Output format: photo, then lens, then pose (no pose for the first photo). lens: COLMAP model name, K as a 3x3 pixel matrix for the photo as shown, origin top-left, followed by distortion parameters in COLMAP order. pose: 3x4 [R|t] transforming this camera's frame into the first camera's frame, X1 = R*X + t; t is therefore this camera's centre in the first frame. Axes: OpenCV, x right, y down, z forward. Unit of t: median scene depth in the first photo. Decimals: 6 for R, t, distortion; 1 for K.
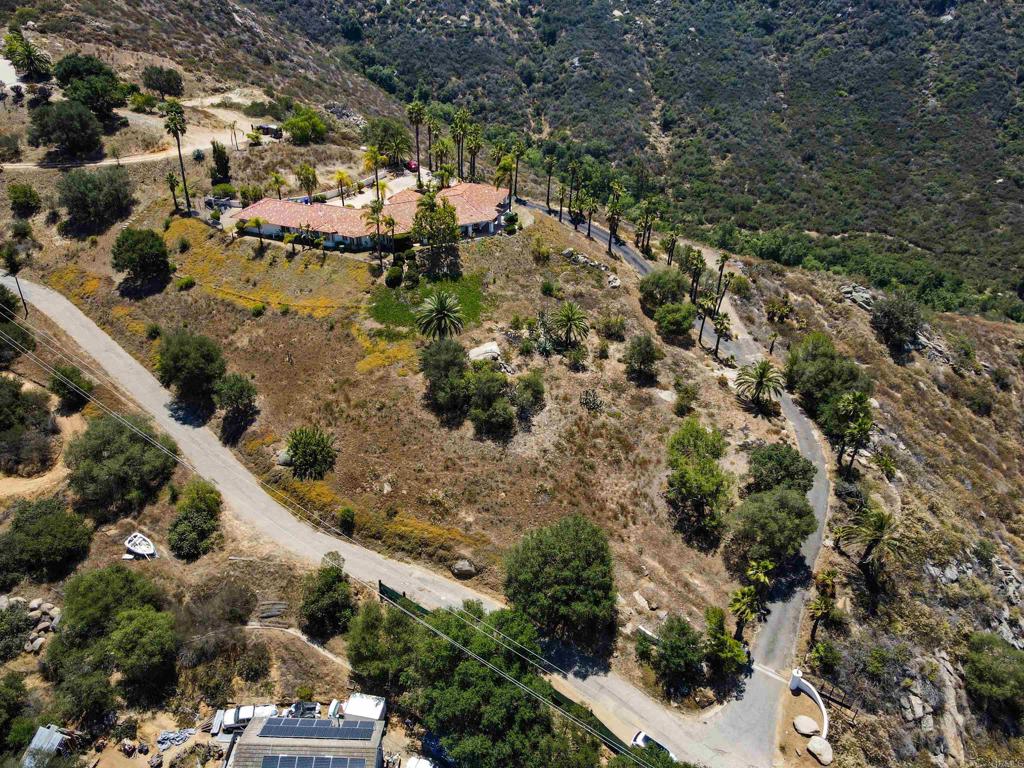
lens RADIAL K [[721.3, 0, 513.2], [0, 721.3, 385.0], [0, 0, 1]] dist [-0.000590, 0.000715]
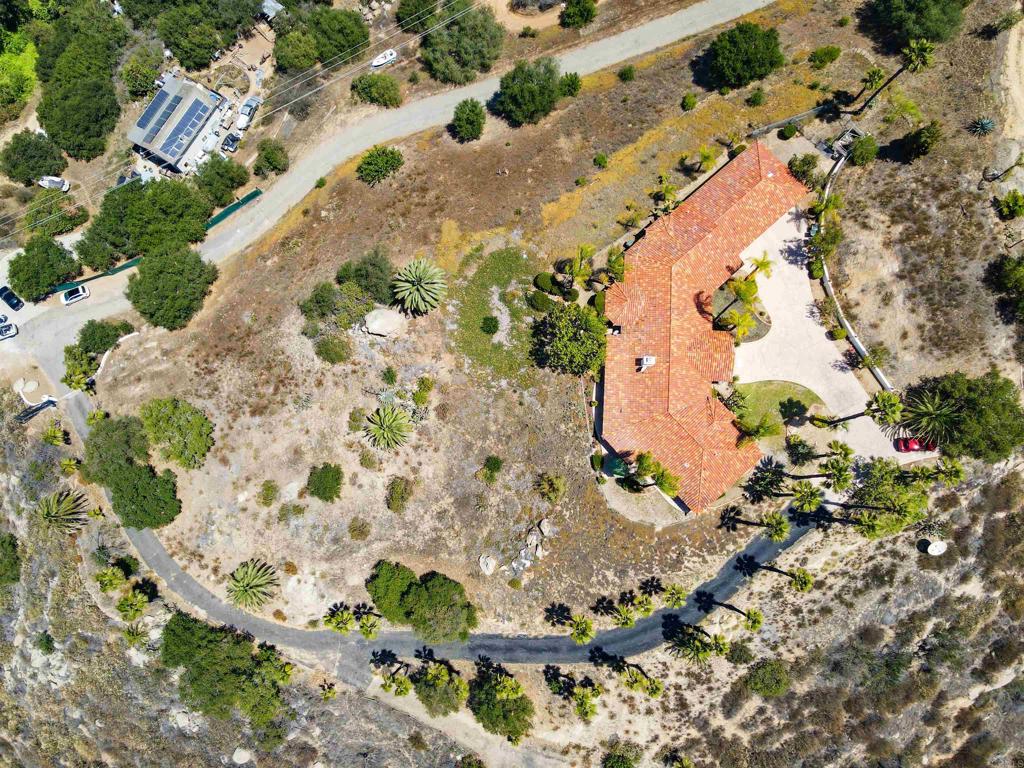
lens RADIAL K [[721.3, 0, 510.8], [0, 721.3, 381.8], [0, 0, 1]] dist [-0.000590, 0.000715]
pose [[-0.477401, 0.862864, -0.165992, 0.116705], [-0.502681, -0.113253, 0.857022, -1.031534], [0.720694, 0.492584, 0.487812, 0.721106]]
